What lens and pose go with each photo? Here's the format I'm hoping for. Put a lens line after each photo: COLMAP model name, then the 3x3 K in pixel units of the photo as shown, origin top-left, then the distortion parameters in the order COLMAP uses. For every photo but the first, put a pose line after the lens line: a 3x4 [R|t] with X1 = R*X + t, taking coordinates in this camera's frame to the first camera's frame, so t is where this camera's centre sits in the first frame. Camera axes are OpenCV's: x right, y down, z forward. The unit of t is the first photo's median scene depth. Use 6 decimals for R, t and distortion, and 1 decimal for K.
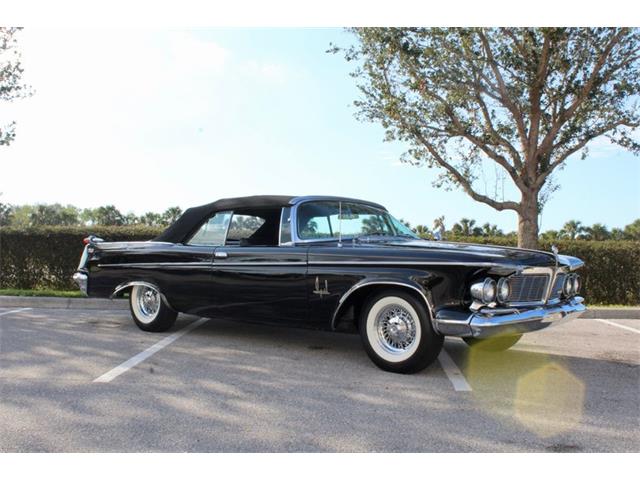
lens RADIAL K [[685.5, 0, 320.0], [0, 685.5, 240.0], [0, 0, 1]] dist [-0.078728, 0.016966]
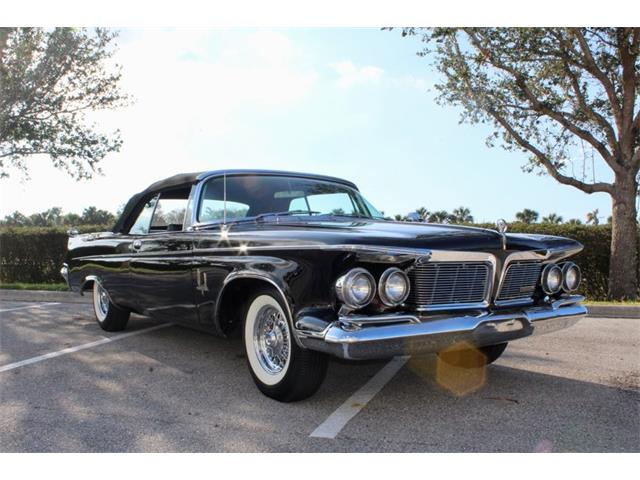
lens RADIAL K [[635.9, 0, 320.0], [0, 635.9, 240.0], [0, 0, 1]] dist [-0.160160, 0.241899]
pose [[0.970259, -0.018637, -0.241352, 0.131404], [0.019798, 0.999801, 0.002388, 0.009496], [0.241260, -0.007095, 0.970435, 0.145463]]
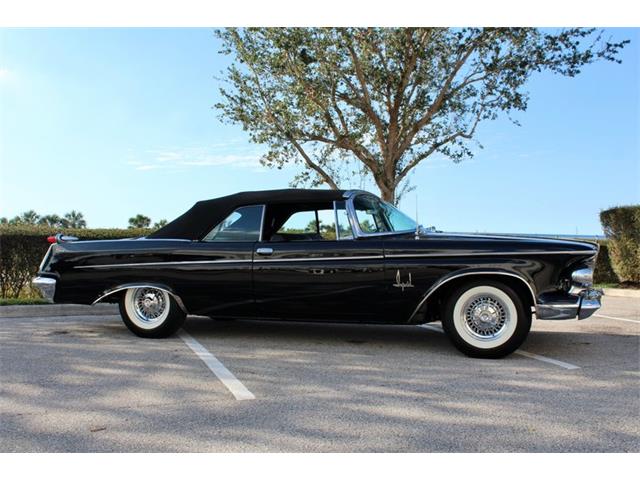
lens RADIAL K [[626.3, 0, 320.0], [0, 626.3, 240.0], [0, 0, 1]] dist [-0.155255, 0.223729]
pose [[0.932739, -0.016259, 0.360186, -0.188318], [0.015225, 0.999868, 0.005706, 0.001410], [-0.360231, 0.000161, 0.932863, 0.084791]]
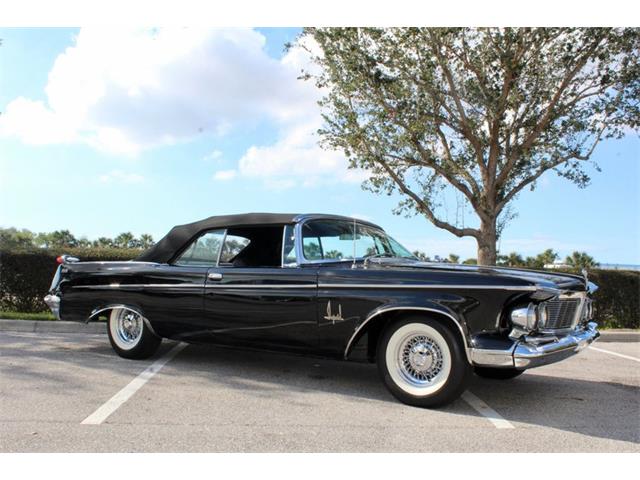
lens RADIAL K [[635.9, 0, 320.0], [0, 635.9, 240.0], [0, 0, 1]] dist [-0.160160, 0.241899]
pose [[0.995792, 0.013354, 0.090667, -0.040423], [-0.009678, 0.999118, -0.040869, 0.003197], [-0.091133, 0.039819, 0.995042, 0.070254]]
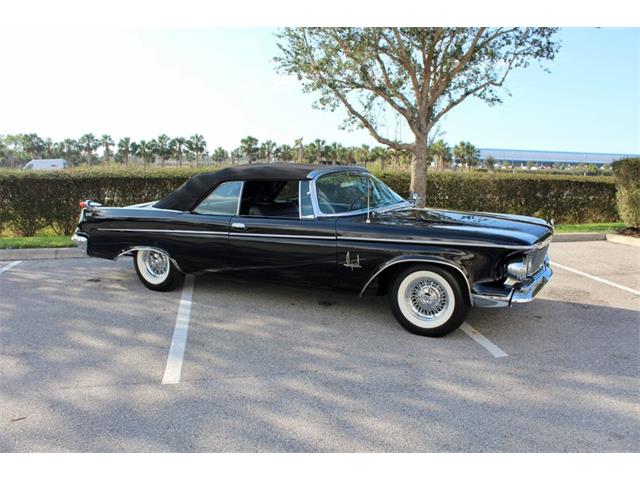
lens RADIAL K [[520.3, 0, 320.0], [0, 520.3, 240.0], [0, 0, 1]] dist [-0.158562, 0.126382]
pose [[0.976729, -0.046672, 0.209336, -0.093423], [0.012277, 0.986602, 0.162683, -0.041647], [-0.214124, -0.156327, 0.964216, 0.099094]]
